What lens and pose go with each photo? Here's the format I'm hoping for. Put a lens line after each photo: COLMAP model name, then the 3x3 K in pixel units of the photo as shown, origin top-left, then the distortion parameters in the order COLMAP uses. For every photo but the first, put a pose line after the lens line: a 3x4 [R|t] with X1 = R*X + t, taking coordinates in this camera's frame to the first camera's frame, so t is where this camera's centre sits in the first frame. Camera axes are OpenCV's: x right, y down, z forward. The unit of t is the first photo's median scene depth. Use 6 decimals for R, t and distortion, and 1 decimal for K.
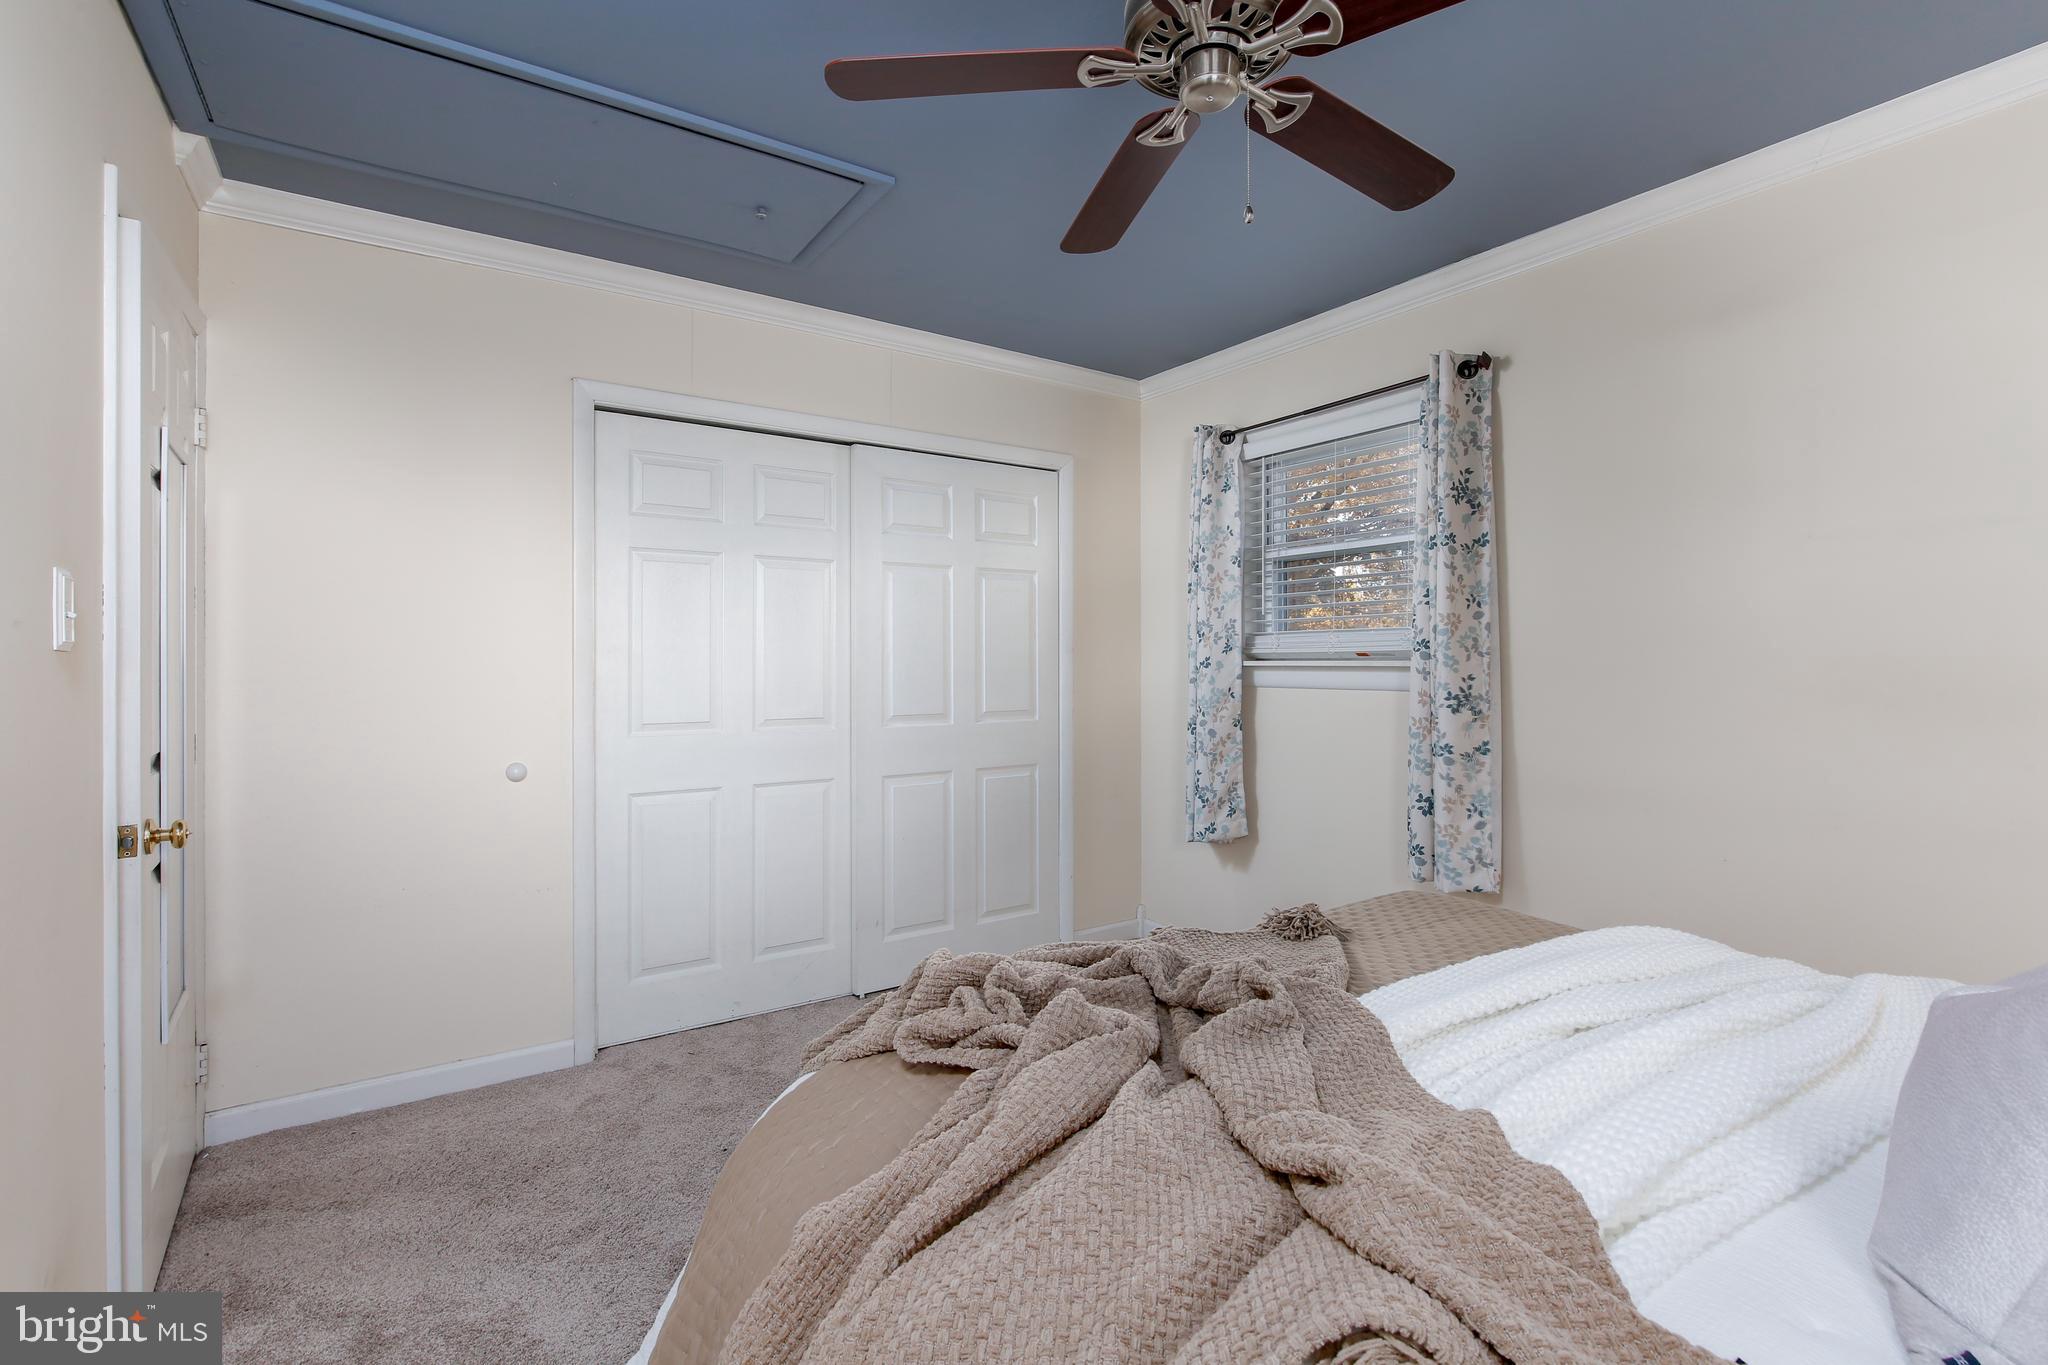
lens RADIAL K [[933.6, 0, 1024.3], [0, 933.6, 672.5], [0, 0, 1]] dist [0.006886, -0.002040]
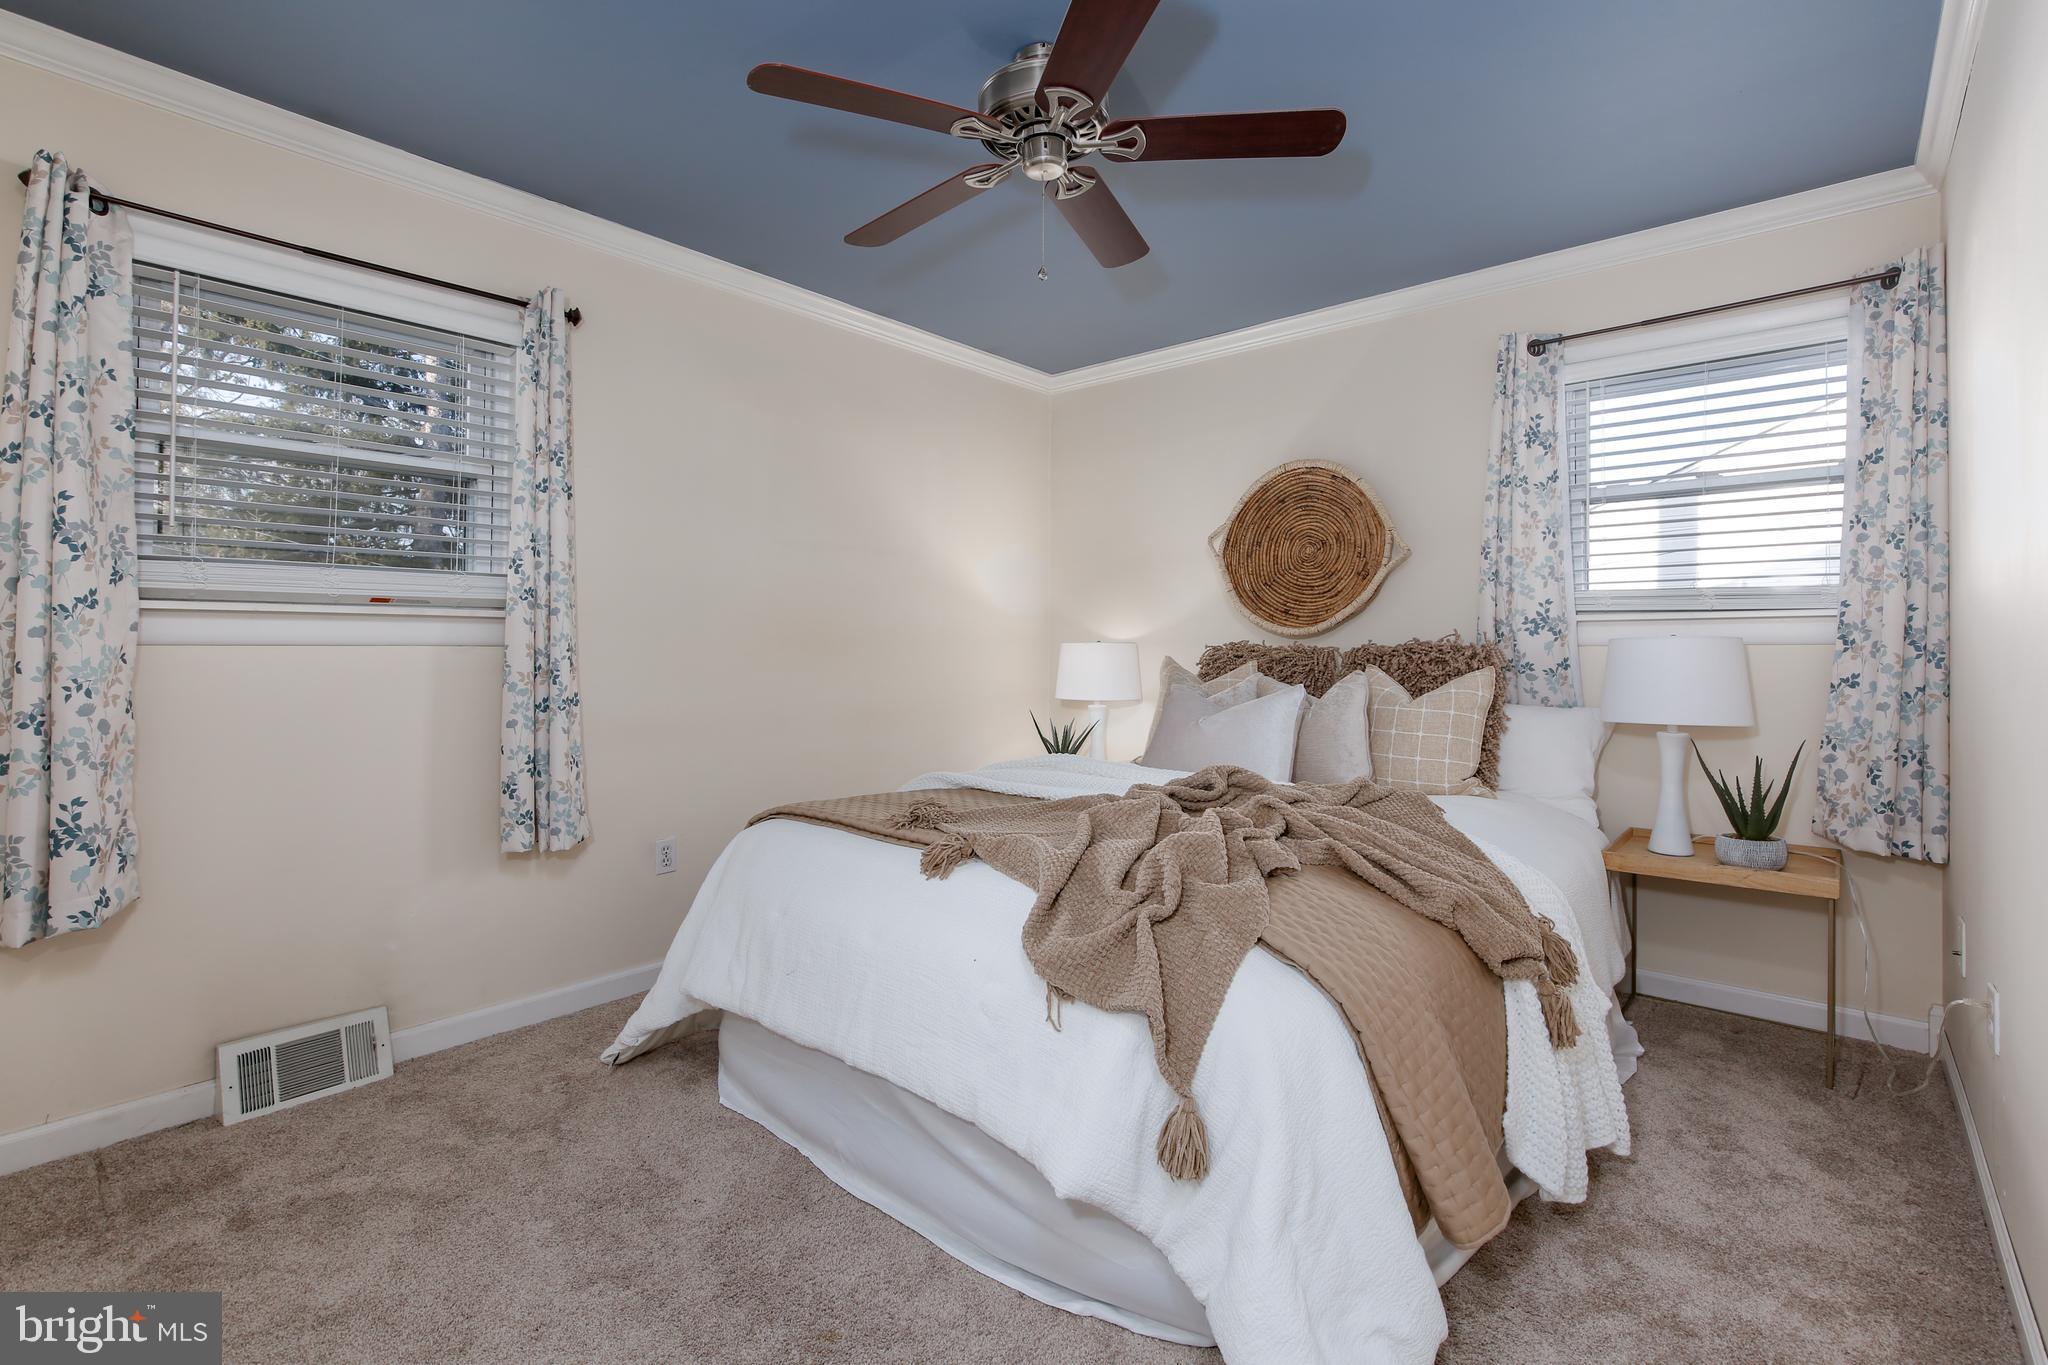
lens RADIAL K [[933.6, 0, 1022.6], [0, 933.6, 662.9], [0, 0, 1]] dist [0.006886, -0.002040]
pose [[-0.265070, -0.016279, 0.964092, -0.535105], [0.008339, 0.999781, 0.019174, 0.022782], [-0.964193, 0.013122, -0.264876, 0.687121]]
